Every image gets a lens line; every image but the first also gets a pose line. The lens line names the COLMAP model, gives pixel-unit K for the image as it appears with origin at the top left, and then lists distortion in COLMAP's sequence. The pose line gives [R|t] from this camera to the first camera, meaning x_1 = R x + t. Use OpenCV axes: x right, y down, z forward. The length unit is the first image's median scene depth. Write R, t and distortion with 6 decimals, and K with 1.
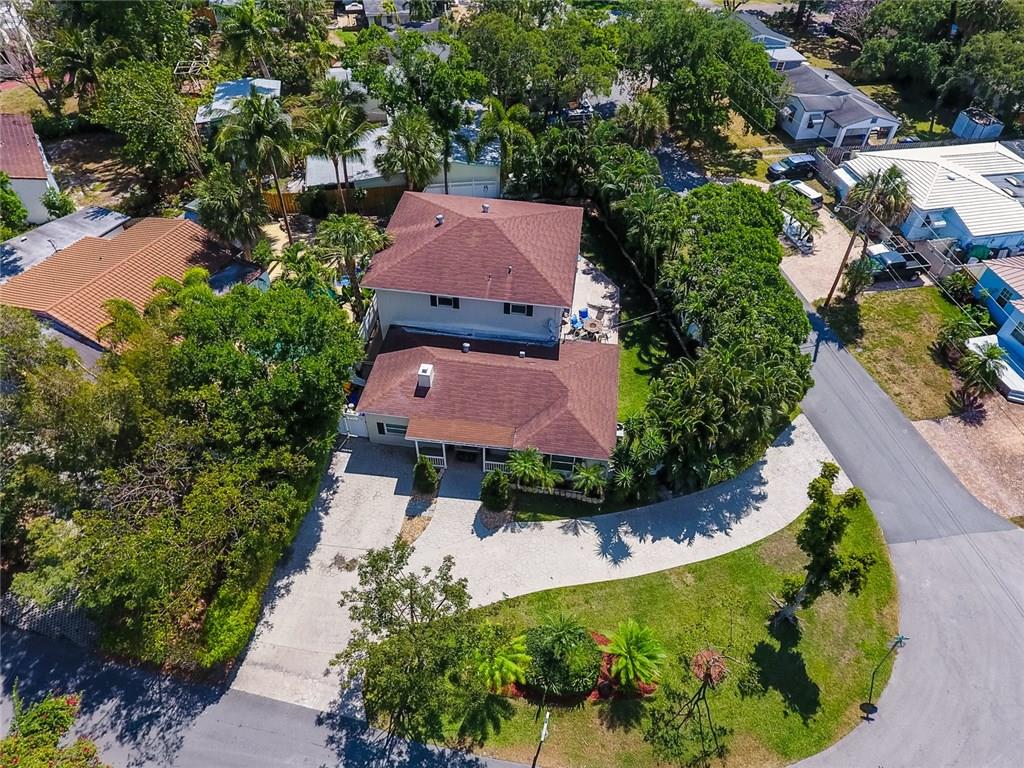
lens RADIAL K [[588.2, 0, 522.7], [0, 588.2, 404.5], [0, 0, 1]] dist [-0.009559, 0.002494]
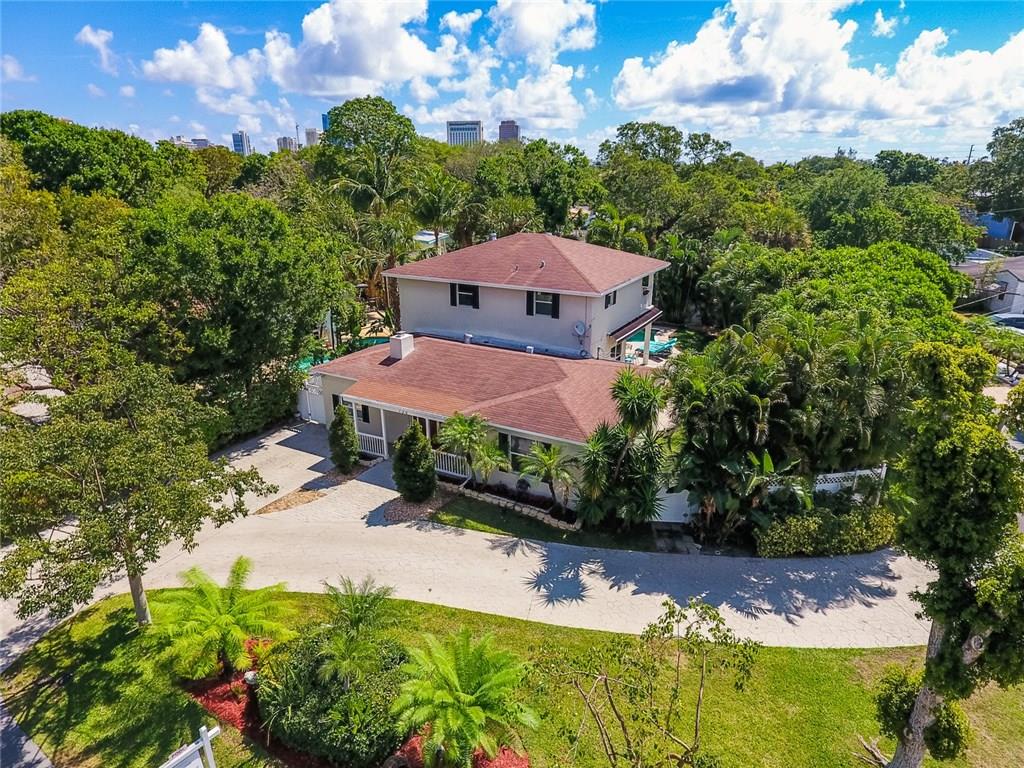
lens RADIAL K [[588.2, 0, 509.2], [0, 588.2, 391.1], [0, 0, 1]] dist [-0.009559, 0.002494]
pose [[0.926284, 0.102425, -0.362638, 0.289035], [-0.258885, 0.872257, -0.414904, 0.321896], [0.273817, 0.478201, 0.834475, 0.420126]]
